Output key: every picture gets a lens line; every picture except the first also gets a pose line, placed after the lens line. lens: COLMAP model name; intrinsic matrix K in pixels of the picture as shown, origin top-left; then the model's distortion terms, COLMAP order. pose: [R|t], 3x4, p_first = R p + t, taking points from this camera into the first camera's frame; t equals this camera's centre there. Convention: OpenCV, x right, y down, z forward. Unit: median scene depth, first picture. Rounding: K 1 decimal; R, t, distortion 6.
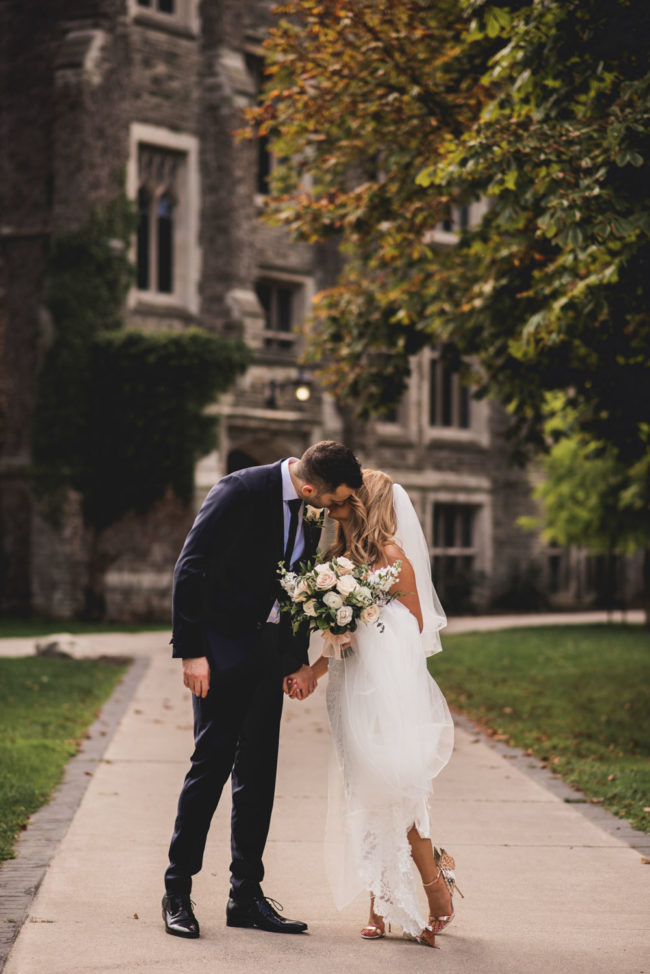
lens RADIAL K [[2421.4, 0, 325.0], [0, 2421.4, 487.0], [0, 0, 1]] dist [0.039988, 1.058414]
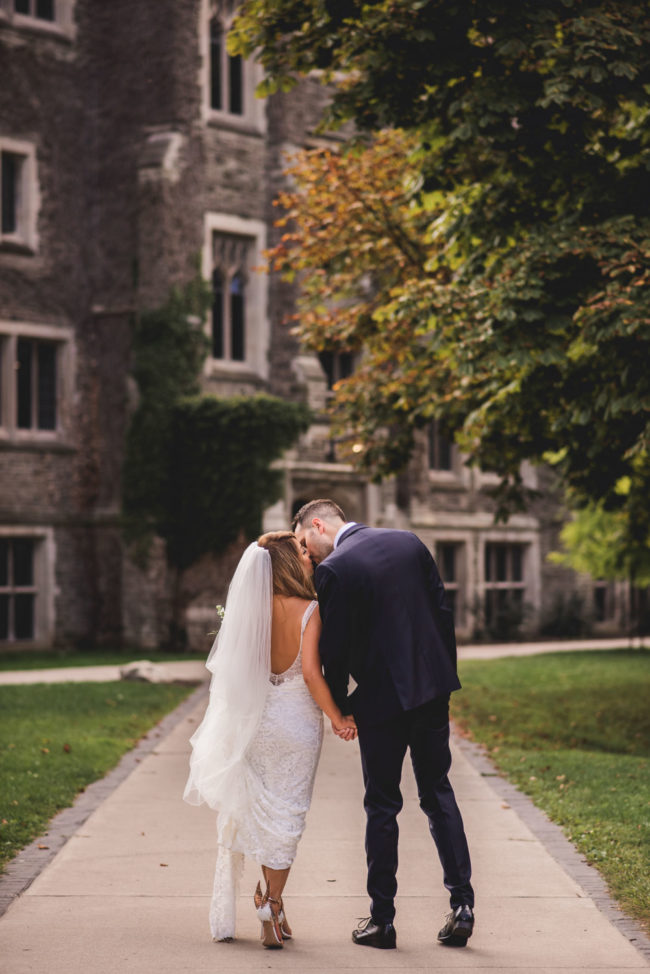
lens RADIAL K [[2421.4, 0, 325.0], [0, 2421.4, 487.0], [0, 0, 1]] dist [0.039988, 1.058414]
pose [[0.998808, -0.013882, -0.046785, 0.028065], [0.013282, 0.999826, -0.013095, -0.005915], [0.046959, 0.012458, 0.998819, -0.135114]]
